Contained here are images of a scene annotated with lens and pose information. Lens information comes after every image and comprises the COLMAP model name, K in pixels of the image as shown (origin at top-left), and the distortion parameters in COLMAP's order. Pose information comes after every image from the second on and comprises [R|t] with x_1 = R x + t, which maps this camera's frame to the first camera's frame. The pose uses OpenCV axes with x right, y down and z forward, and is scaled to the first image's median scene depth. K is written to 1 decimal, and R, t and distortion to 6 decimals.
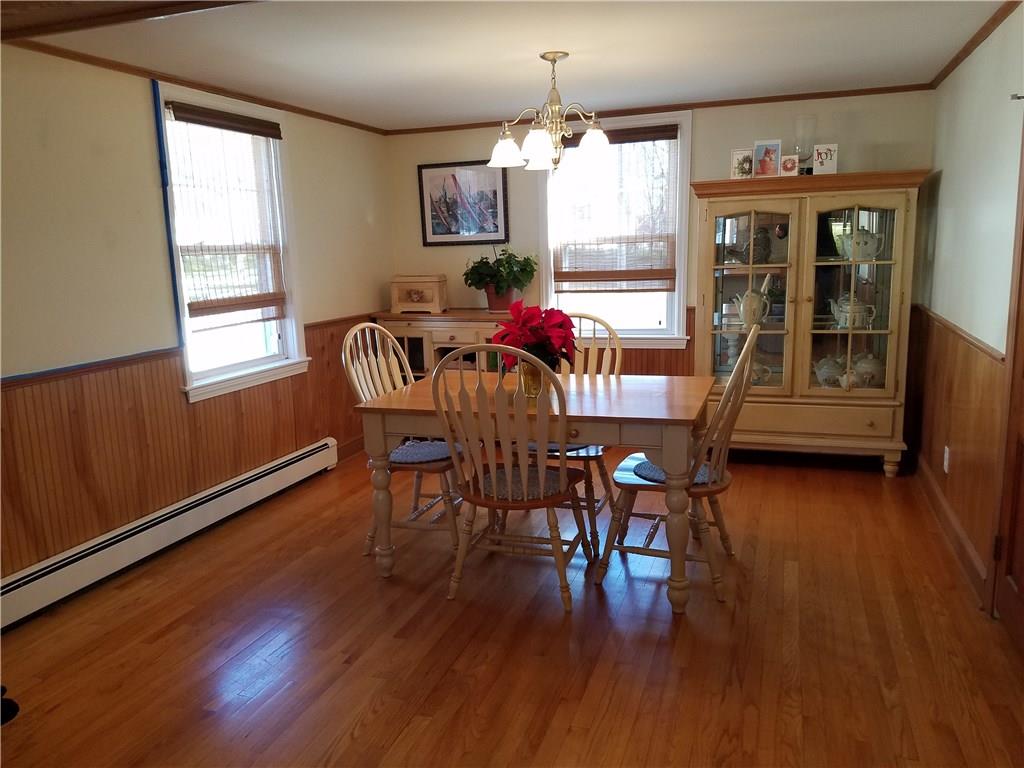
lens RADIAL K [[822.7, 0, 511.4], [0, 822.7, 402.2], [0, 0, 1]] dist [0.258636, -0.515582]
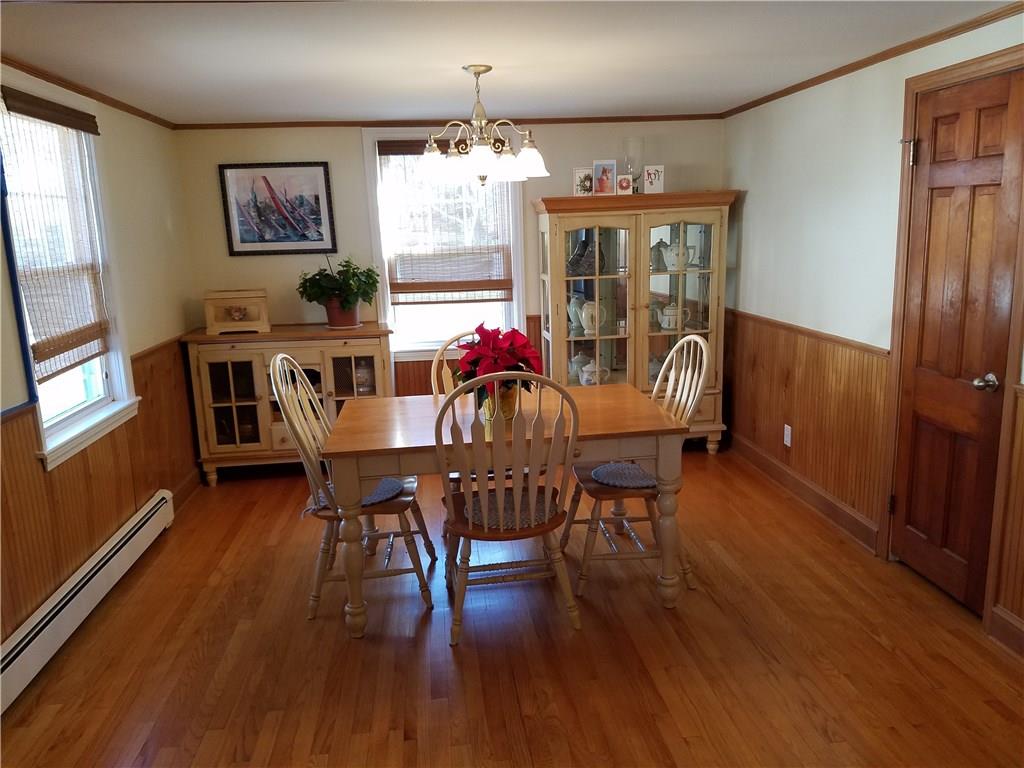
lens RADIAL K [[822.7, 0, 511.4], [0, 822.7, 402.2], [0, 0, 1]] dist [0.258636, -0.515582]
pose [[0.887211, -0.093823, 0.451724, -0.314171], [0.089650, 0.995500, 0.030687, -0.043515], [-0.452571, 0.013271, 0.891630, 0.097338]]
